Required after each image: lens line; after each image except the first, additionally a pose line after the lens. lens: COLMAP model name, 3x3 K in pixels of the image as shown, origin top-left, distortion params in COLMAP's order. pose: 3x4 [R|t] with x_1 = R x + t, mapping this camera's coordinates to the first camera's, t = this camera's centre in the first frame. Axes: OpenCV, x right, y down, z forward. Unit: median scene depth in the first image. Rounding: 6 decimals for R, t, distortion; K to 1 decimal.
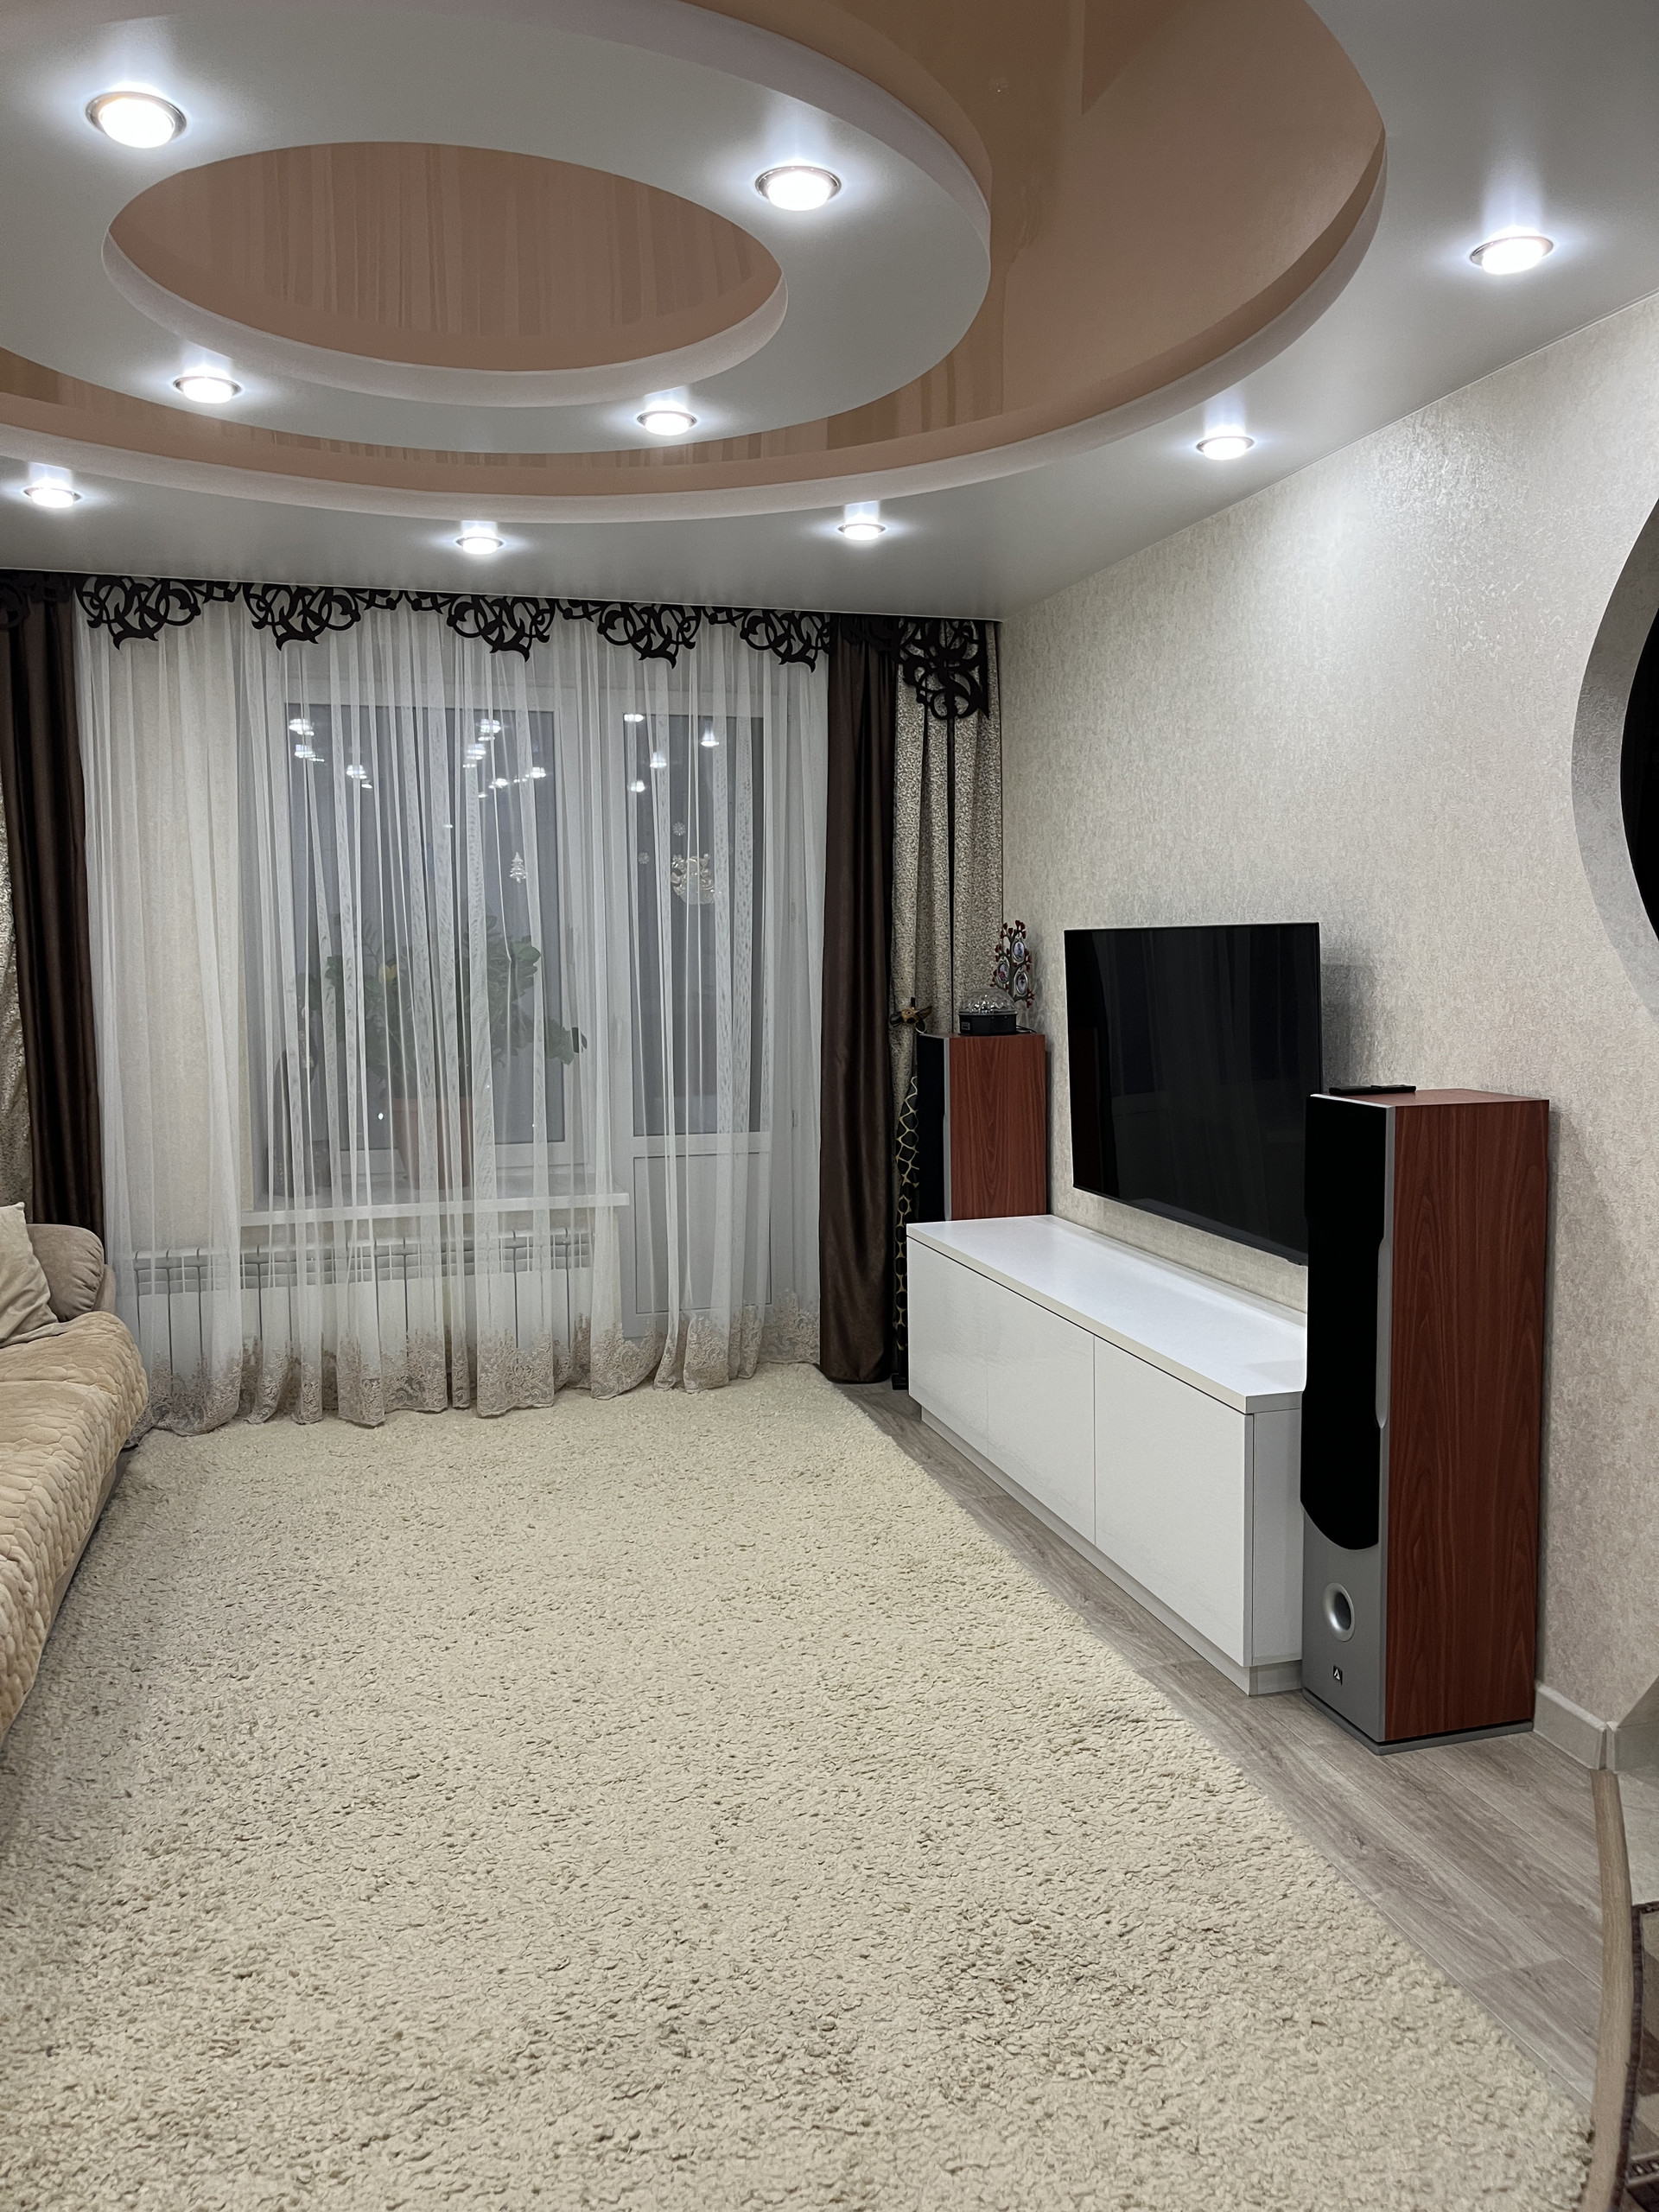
lens RADIAL K [[1689.1, 0, 819.5], [0, 1689.1, 1092.9], [0, 0, 1]] dist [0.056814, -0.046025]
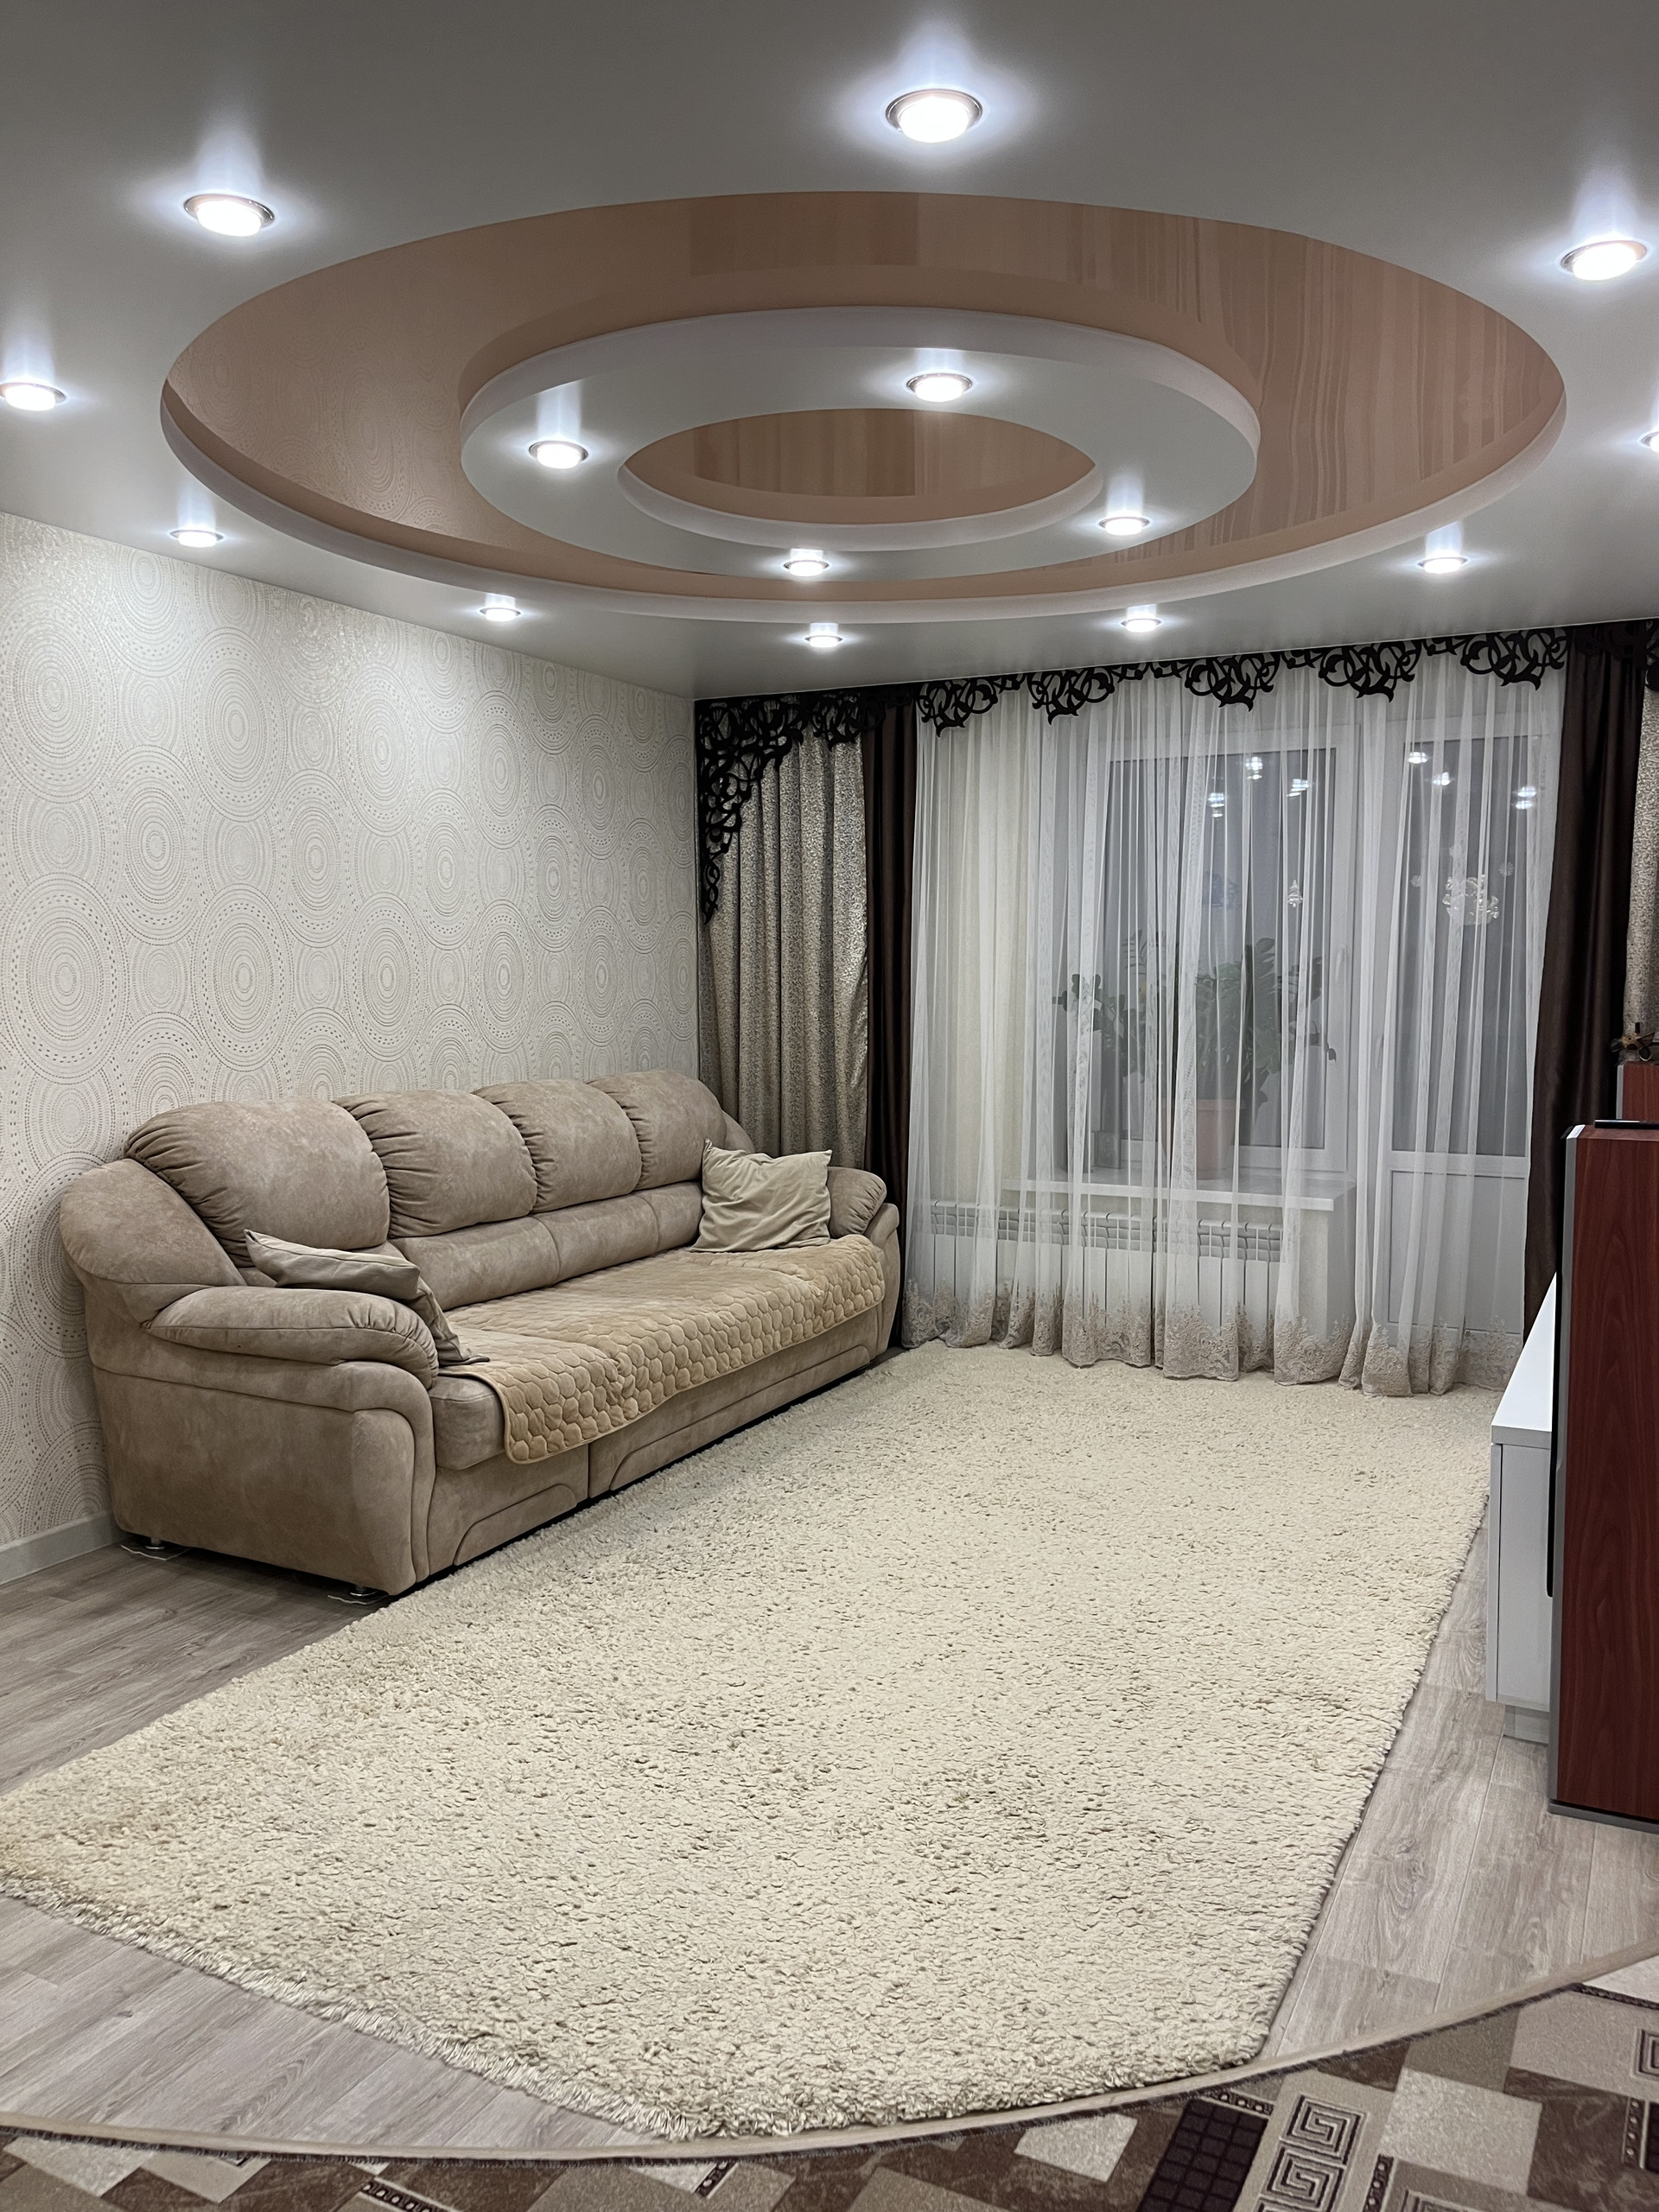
lens RADIAL K [[1689.1, 0, 846.6], [0, 1689.1, 1106.1], [0, 0, 1]] dist [0.056814, -0.046025]
pose [[0.734418, 0.065497, -0.675529, 0.415579], [-0.068636, 0.997397, 0.022085, -0.001803], [0.675218, 0.030146, 0.737002, 0.006402]]
